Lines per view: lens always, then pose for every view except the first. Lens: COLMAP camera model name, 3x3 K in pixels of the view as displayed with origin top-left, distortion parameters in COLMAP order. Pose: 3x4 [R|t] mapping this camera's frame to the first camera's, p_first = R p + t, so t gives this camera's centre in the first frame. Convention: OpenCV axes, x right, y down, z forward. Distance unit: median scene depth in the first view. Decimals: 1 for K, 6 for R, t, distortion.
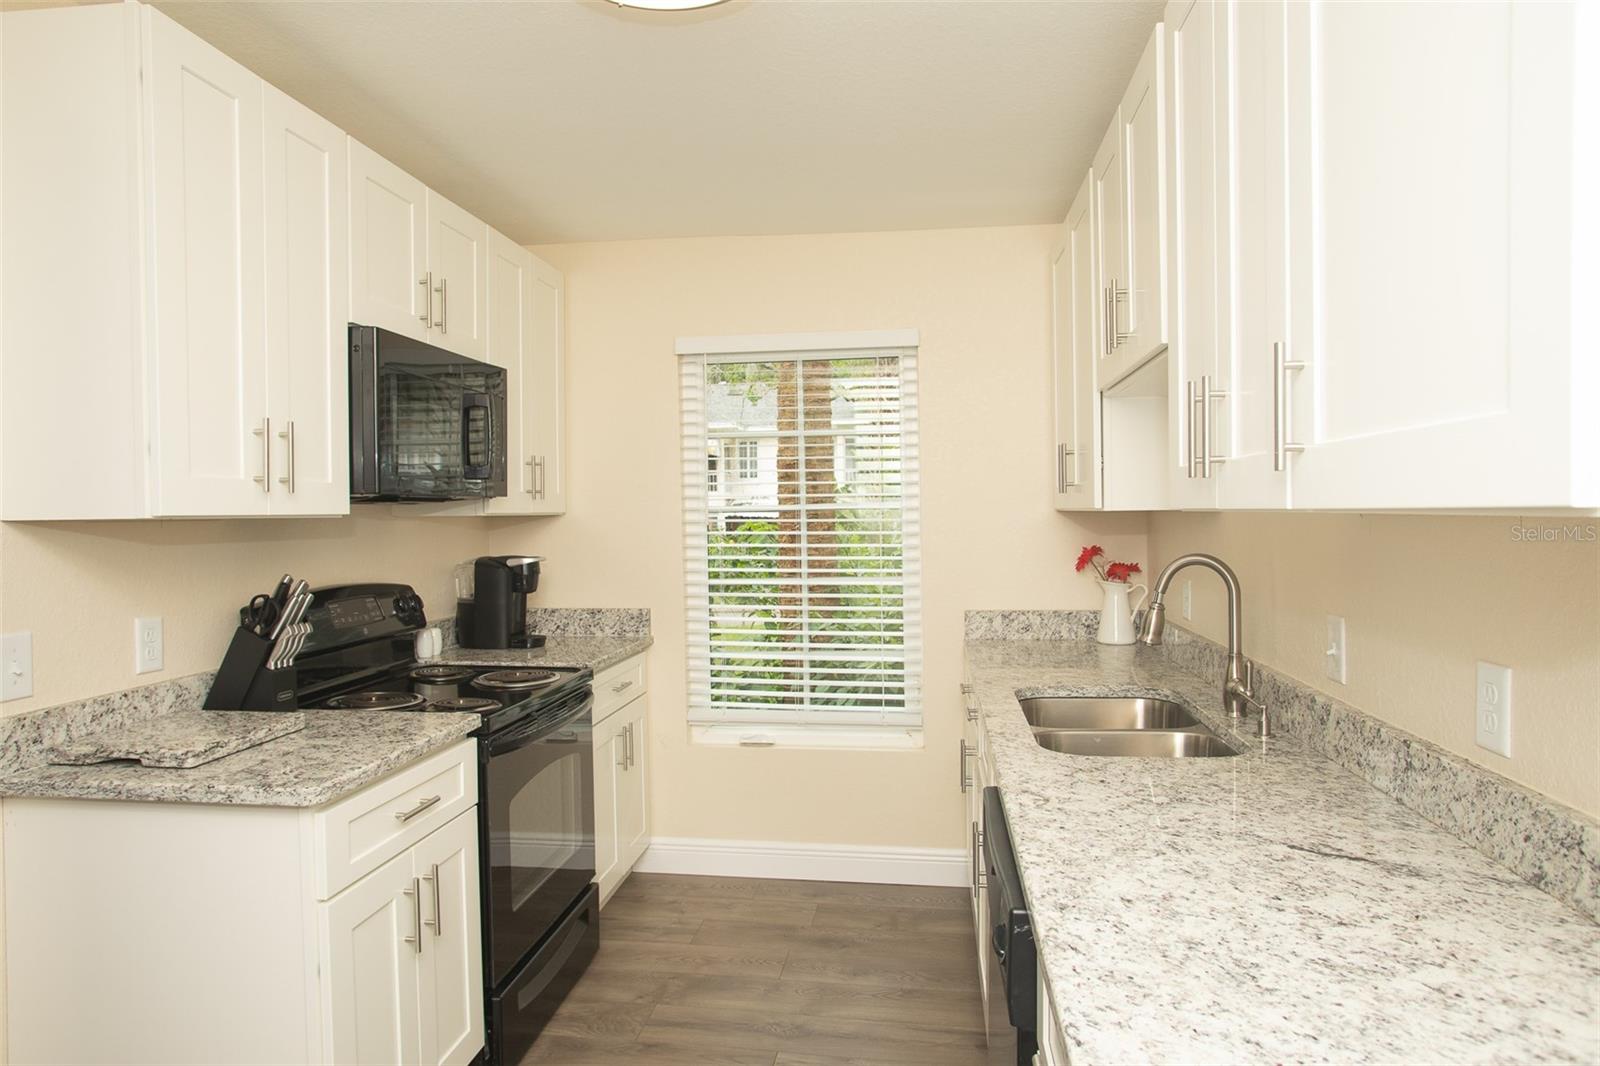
lens RADIAL K [[996.2, 0, 798.2], [0, 996.2, 531.1], [0, 0, 1]] dist [-0.062460, 0.057639]
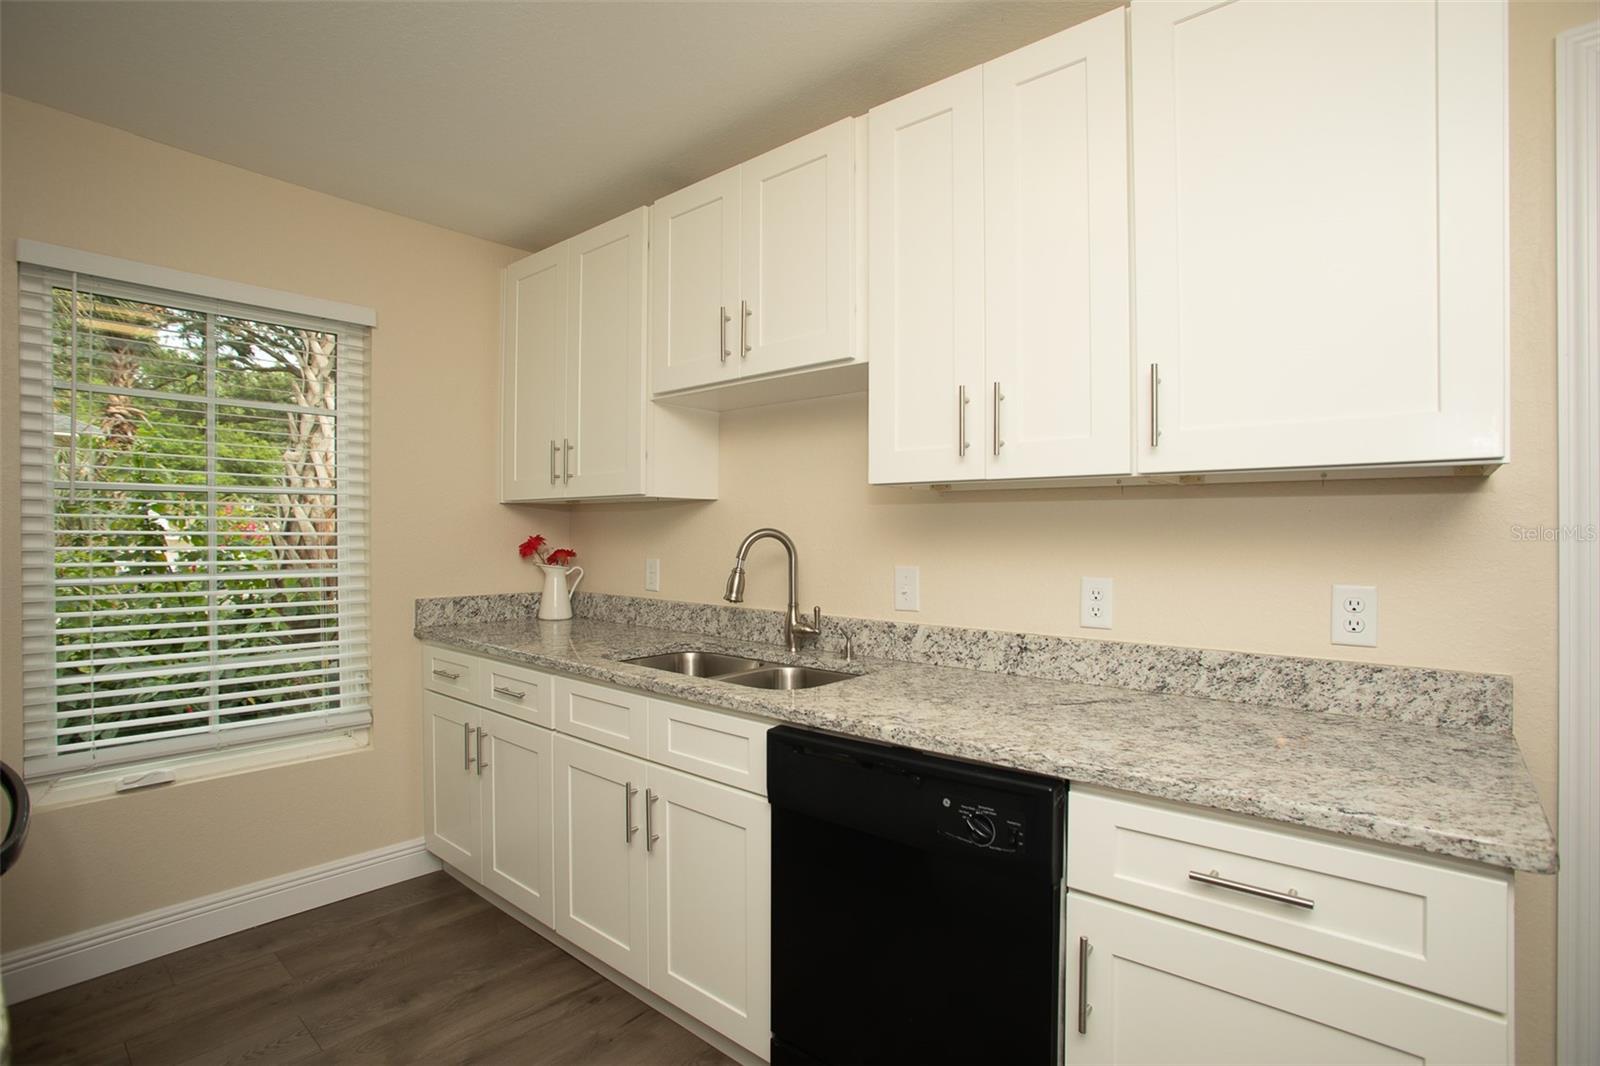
lens RADIAL K [[775.2, 0, 790.5], [0, 775.2, 532.7], [0, 0, 1]] dist [-0.077874, 0.036177]
pose [[0.552713, 0.013567, 0.833261, -0.286675], [0.005856, 0.999780, -0.020163, 0.033579], [-0.833351, 0.016024, 0.552512, 0.286573]]
